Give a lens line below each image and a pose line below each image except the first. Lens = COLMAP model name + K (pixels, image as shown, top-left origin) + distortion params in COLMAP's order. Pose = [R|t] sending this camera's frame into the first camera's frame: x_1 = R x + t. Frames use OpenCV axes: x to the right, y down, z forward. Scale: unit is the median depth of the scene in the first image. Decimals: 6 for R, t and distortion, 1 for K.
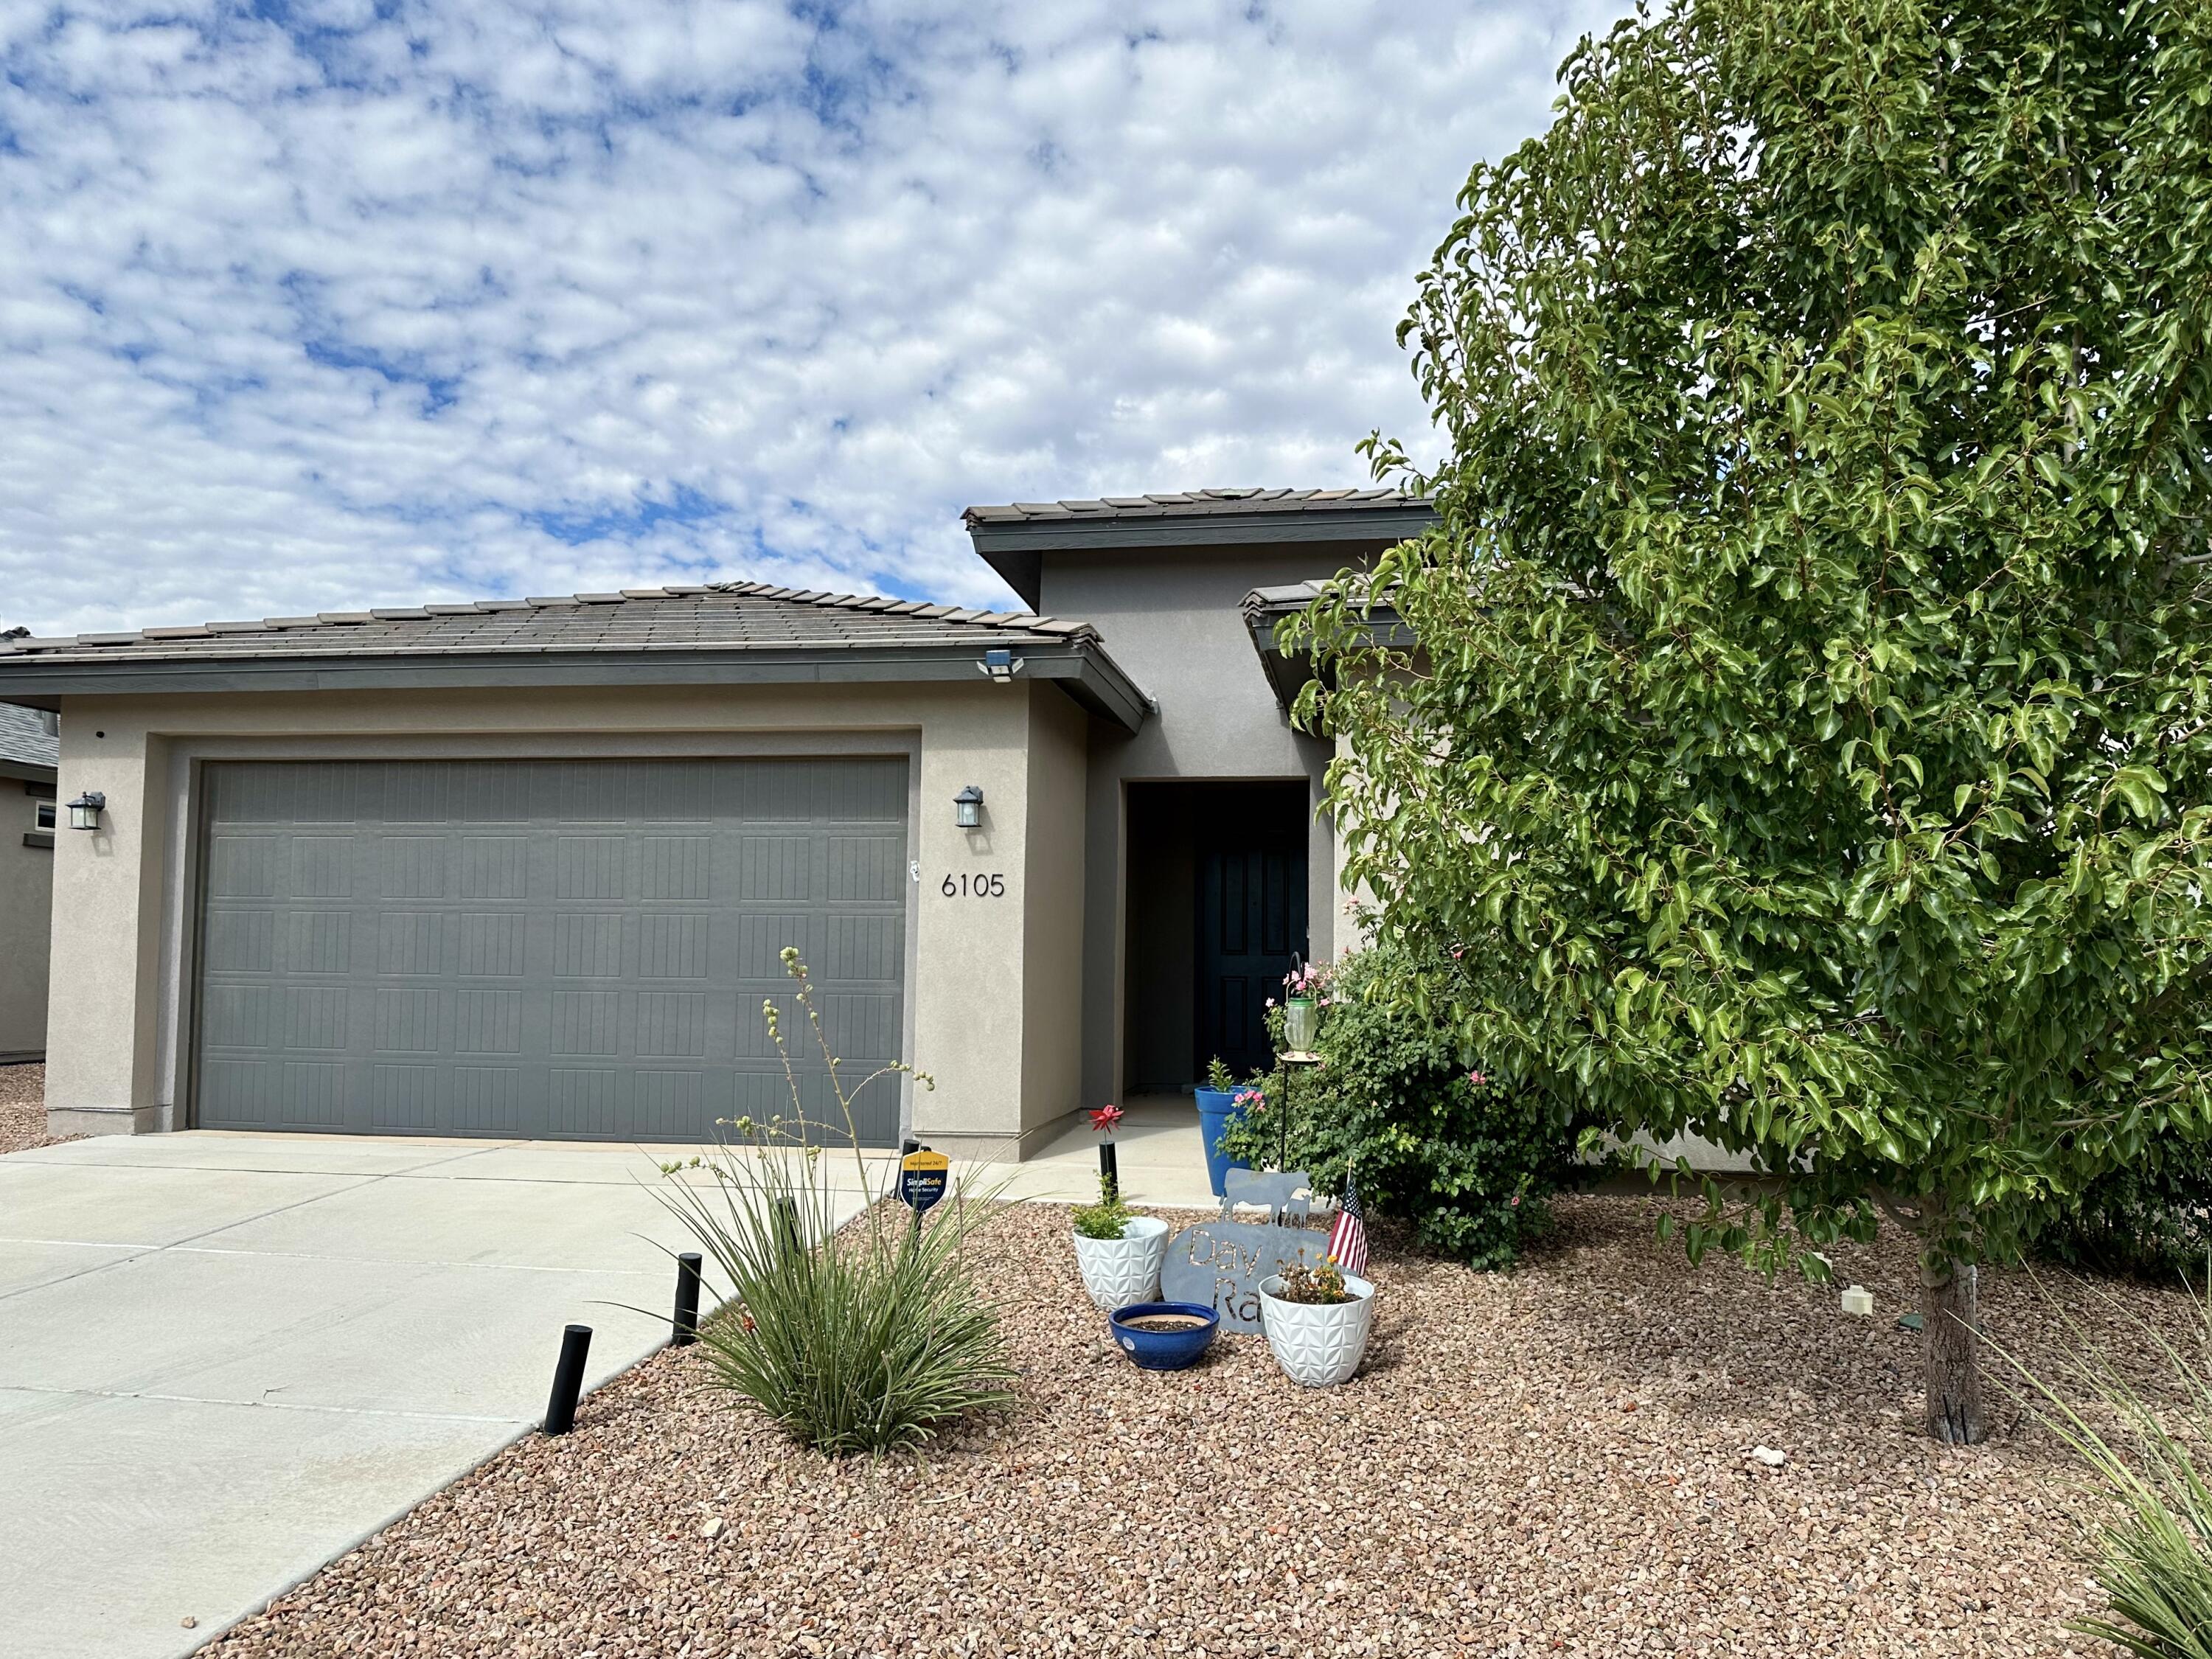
lens RADIAL K [[1615.7, 0, 1116.2], [0, 1615.7, 893.7], [0, 0, 1]] dist [0.000295, -0.000217]
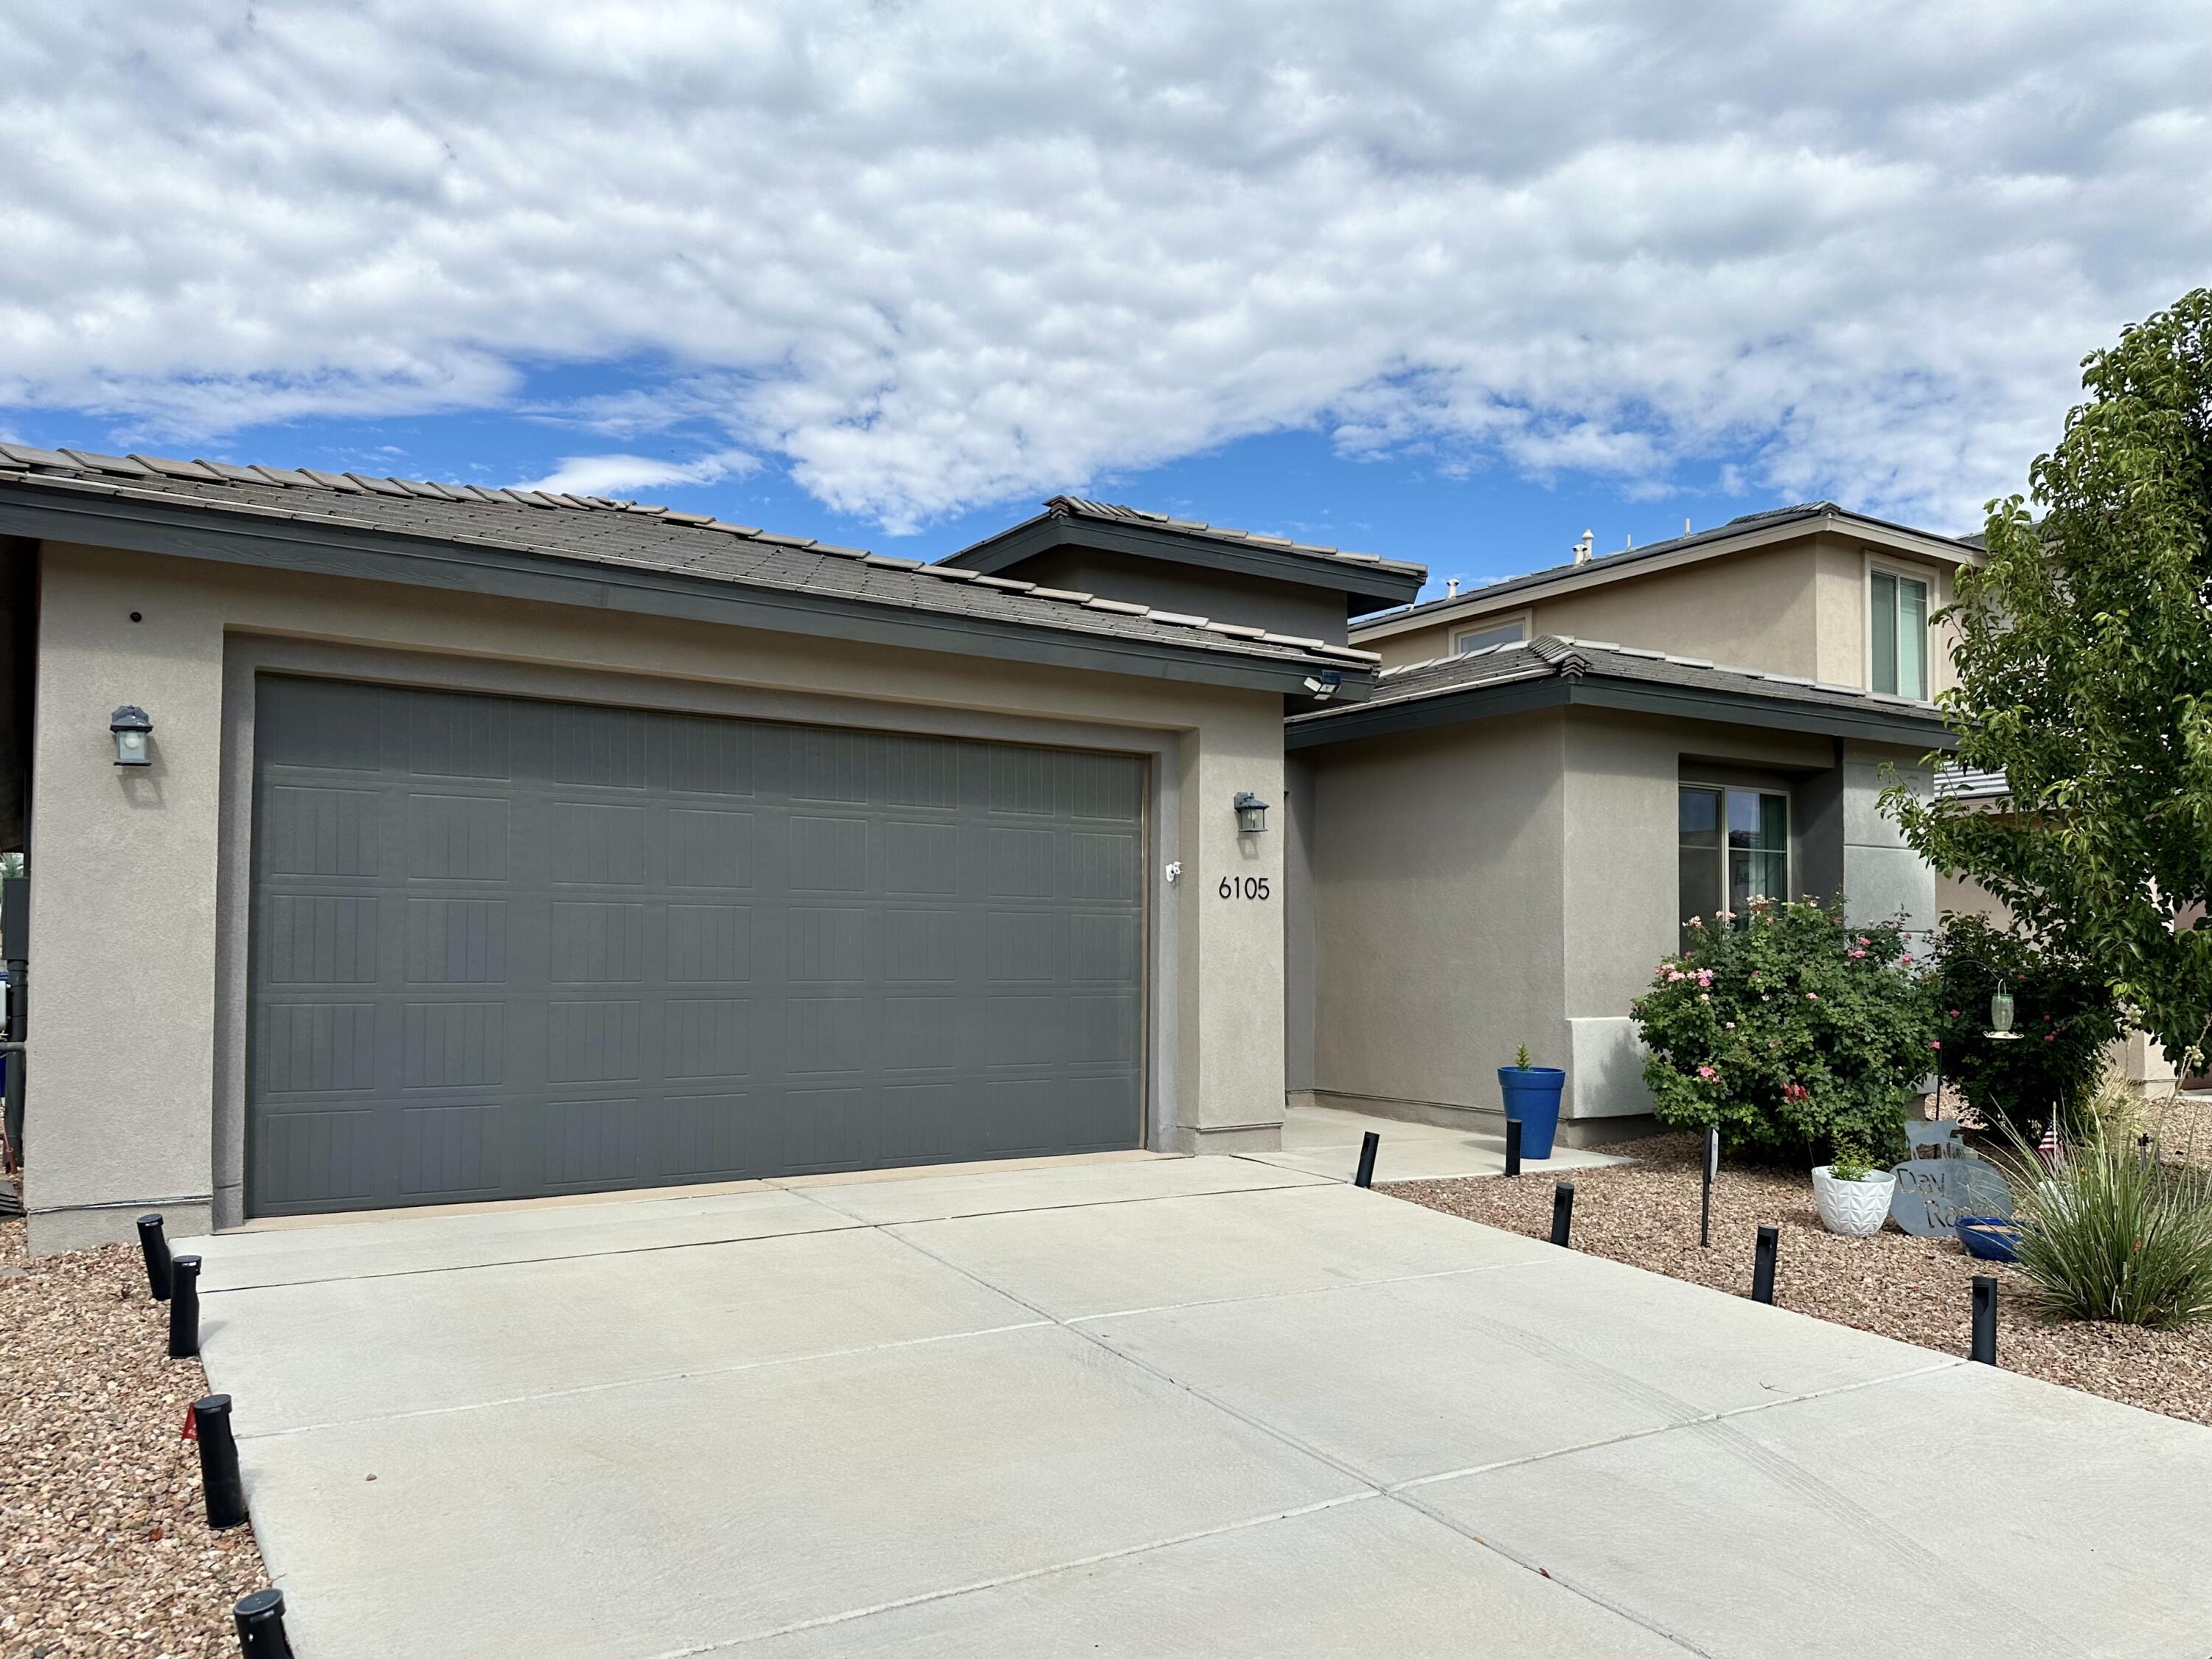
lens RADIAL K [[1646.0, 0, 1126.3], [0, 1646.0, 881.3], [0, 0, 1]] dist [0.100317, -0.135980]
pose [[0.735297, 0.024286, 0.677310, -1.305816], [-0.028418, 0.999584, -0.004992, -0.003069], [-0.677150, -0.015577, 0.735681, 0.406085]]
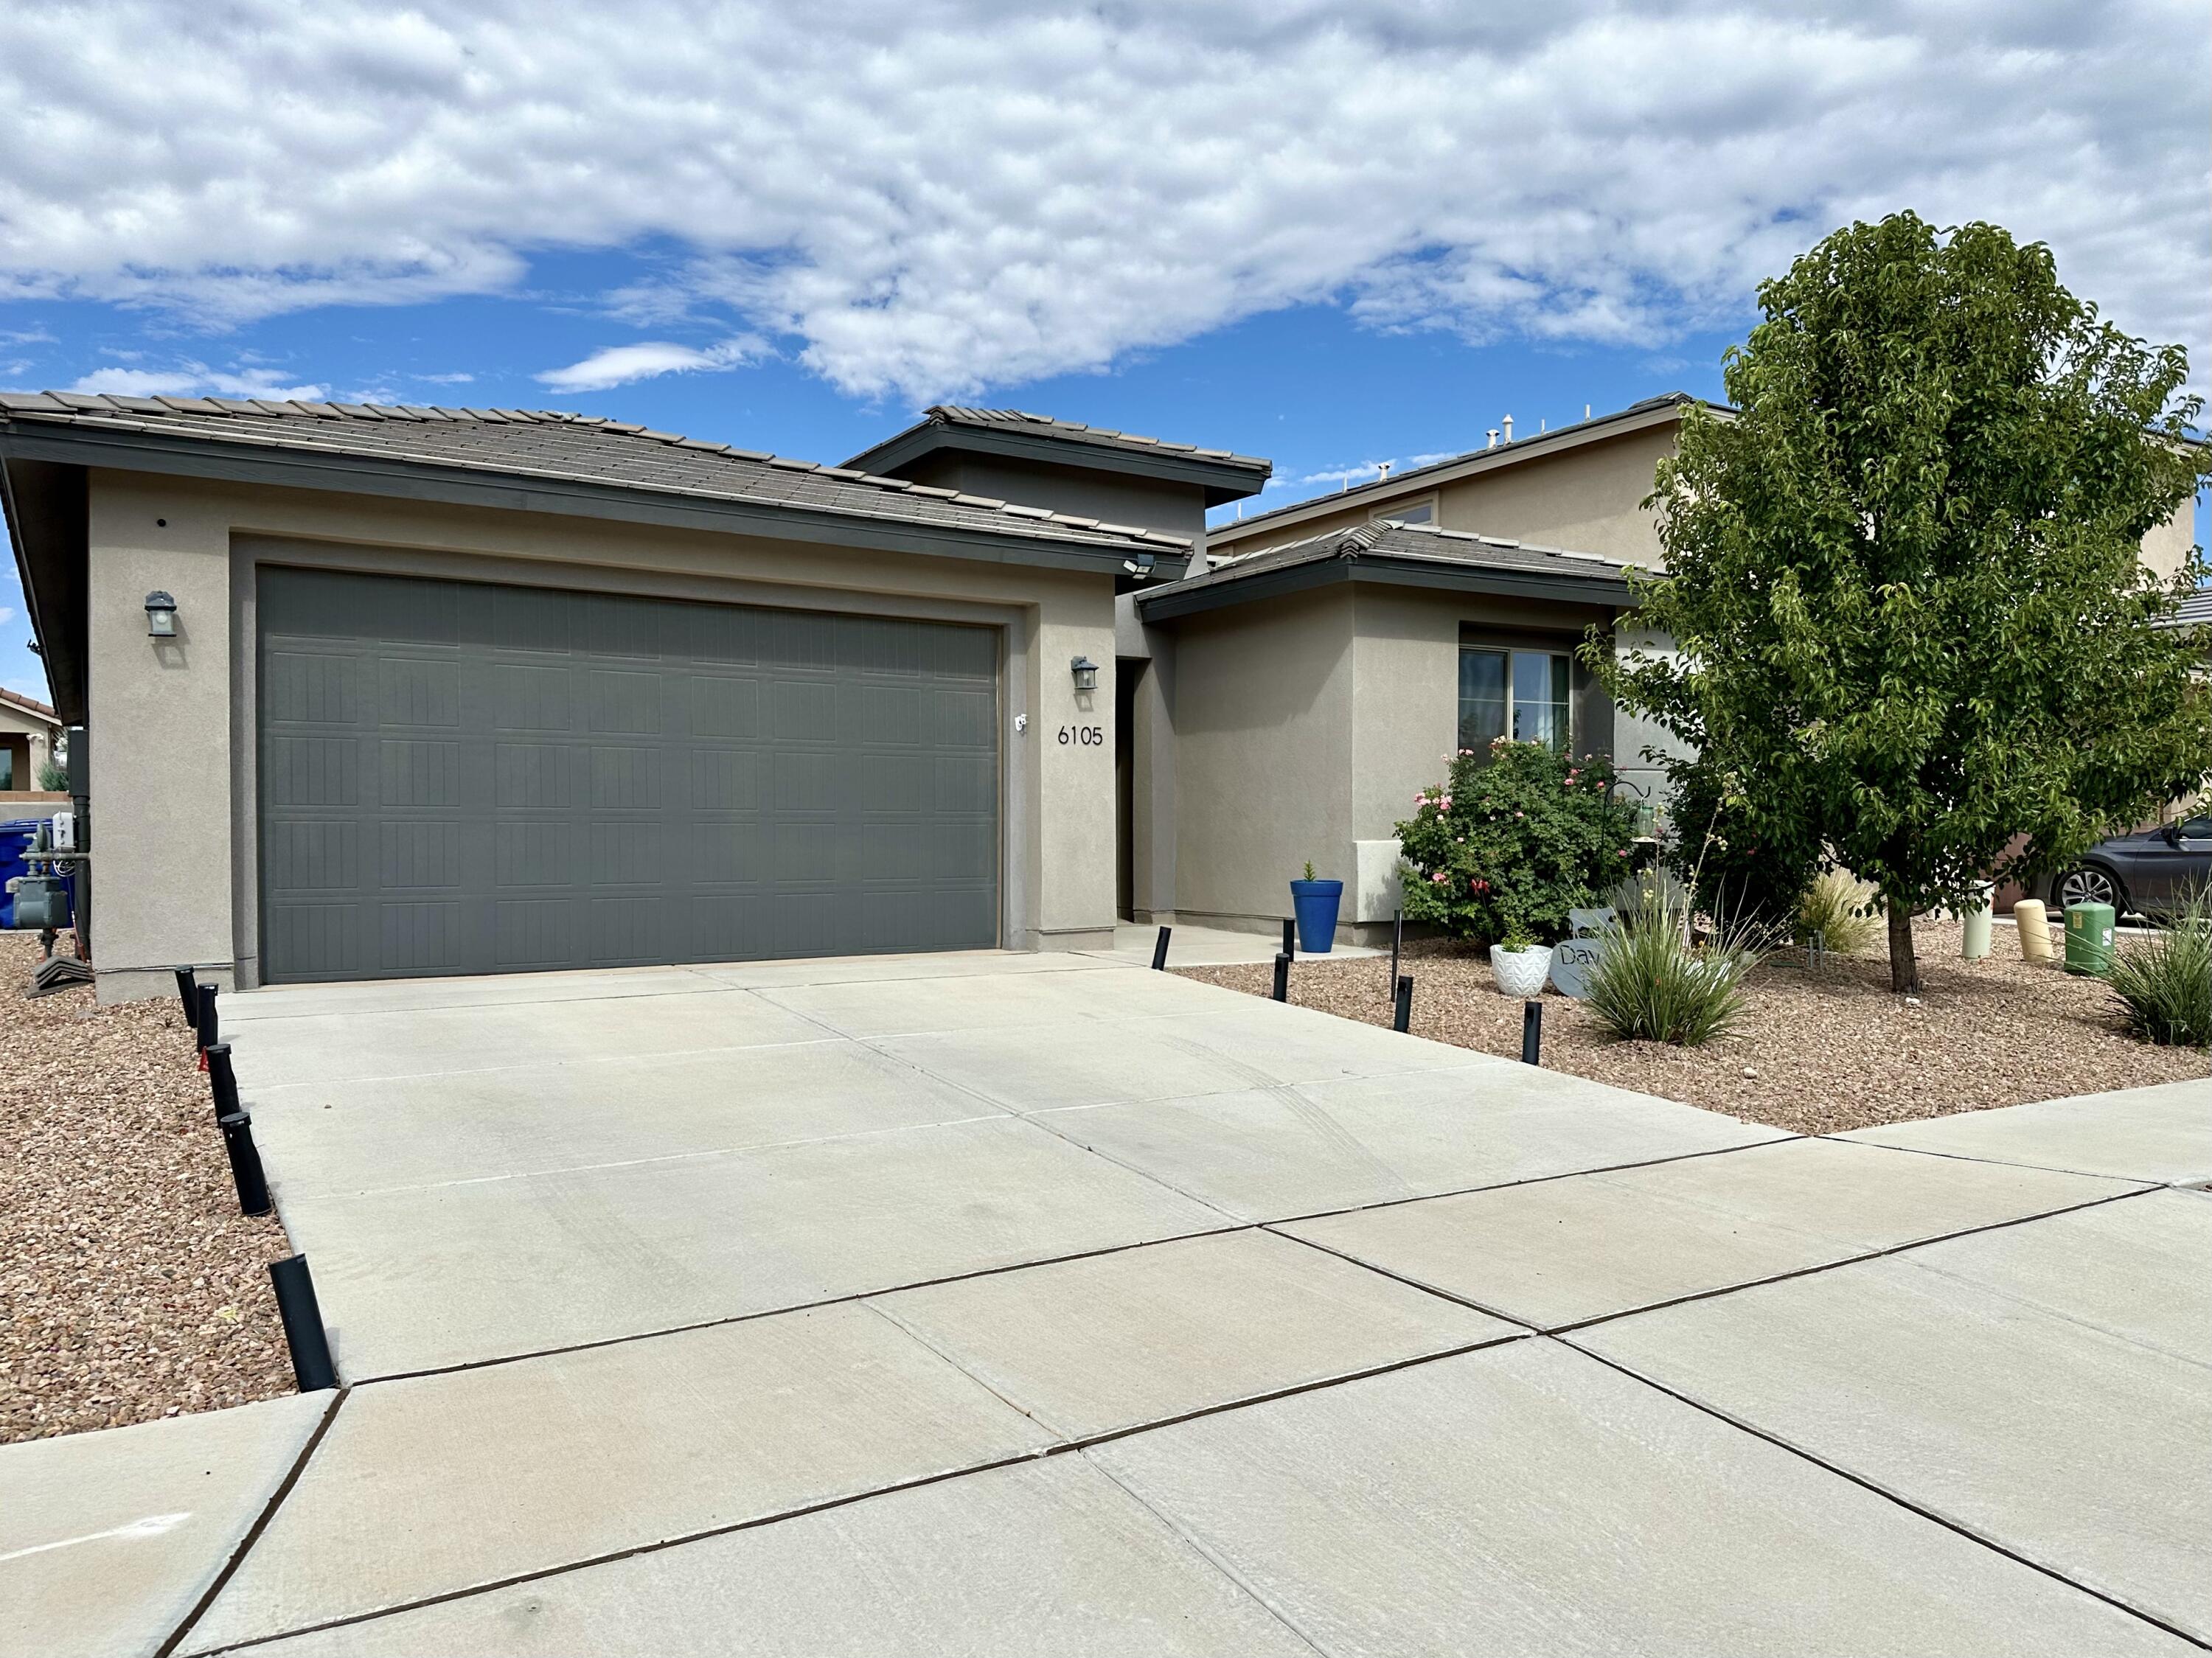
lens RADIAL K [[1599.5, 0, 1122.1], [0, 1599.5, 823.4], [0, 0, 1]] dist [0.098232, -0.141398]
pose [[0.743132, -0.010026, 0.669070, -1.366586], [-0.019983, 0.999109, 0.037166, 0.026100], [-0.668847, -0.040989, 0.742269, 0.061738]]
